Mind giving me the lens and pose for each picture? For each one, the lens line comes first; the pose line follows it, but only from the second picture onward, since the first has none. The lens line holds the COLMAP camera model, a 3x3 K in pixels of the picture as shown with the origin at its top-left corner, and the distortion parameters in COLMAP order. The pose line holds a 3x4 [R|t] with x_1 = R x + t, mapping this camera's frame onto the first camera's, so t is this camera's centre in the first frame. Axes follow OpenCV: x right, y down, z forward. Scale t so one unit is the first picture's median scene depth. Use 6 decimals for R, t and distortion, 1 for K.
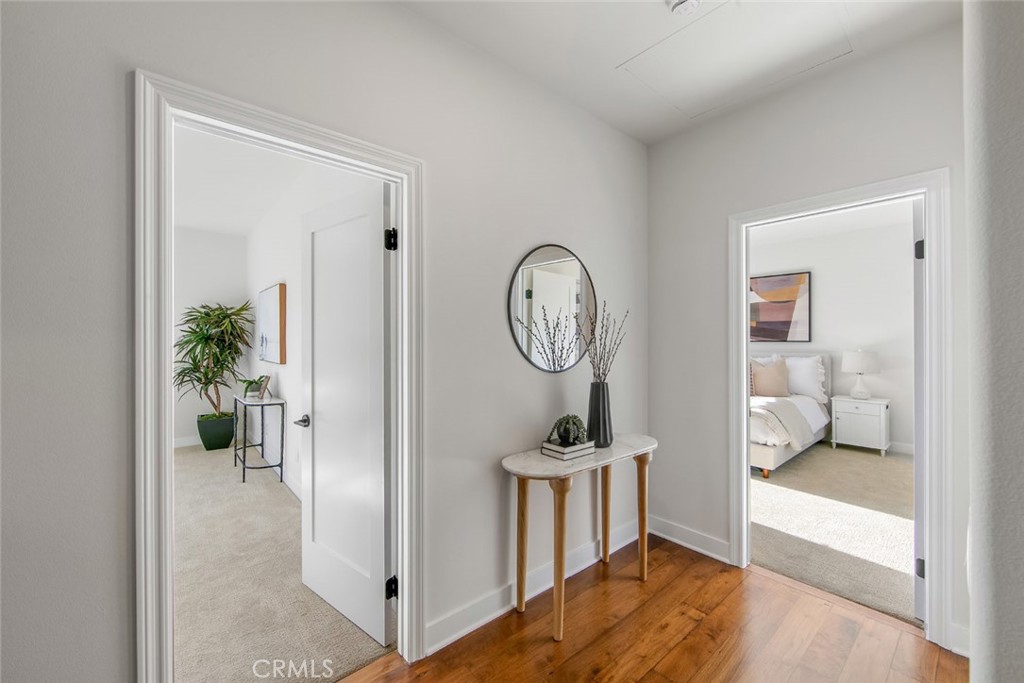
lens RADIAL K [[407.1, 0, 507.3], [0, 407.1, 343.3], [0, 0, 1]] dist [-0.000376, 0.000033]
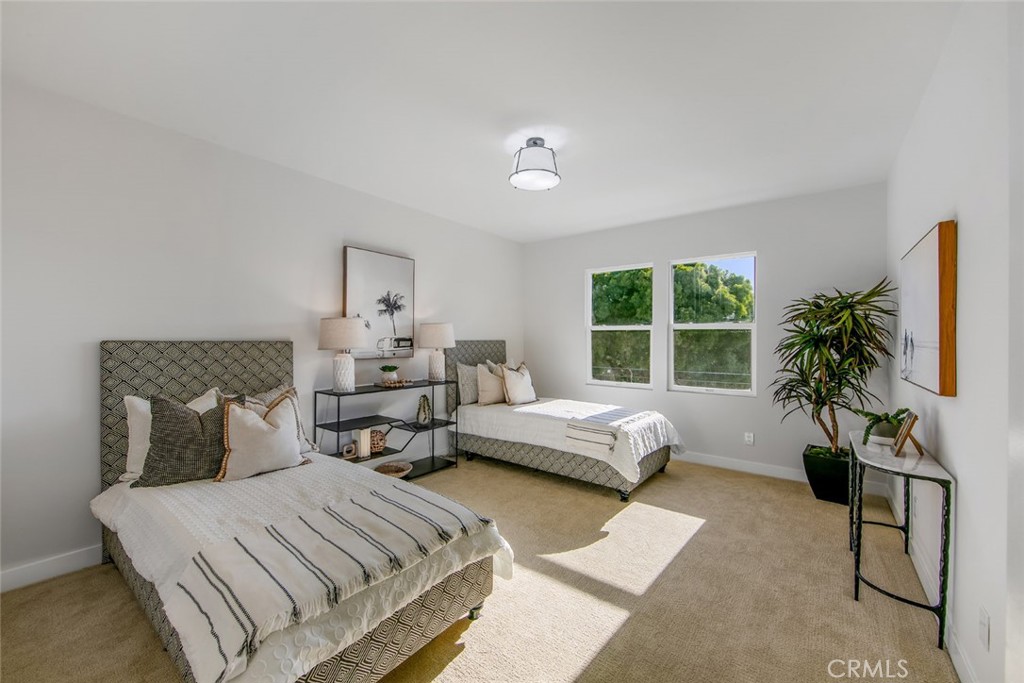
lens RADIAL K [[407.1, 0, 507.3], [0, 407.1, 343.3], [0, 0, 1]] dist [-0.000376, 0.000033]
pose [[0.212300, 0.003710, -0.977197, -0.161398], [-0.008047, 0.999966, 0.002048, -0.003974], [0.977171, 0.007428, 0.212323, 0.322693]]
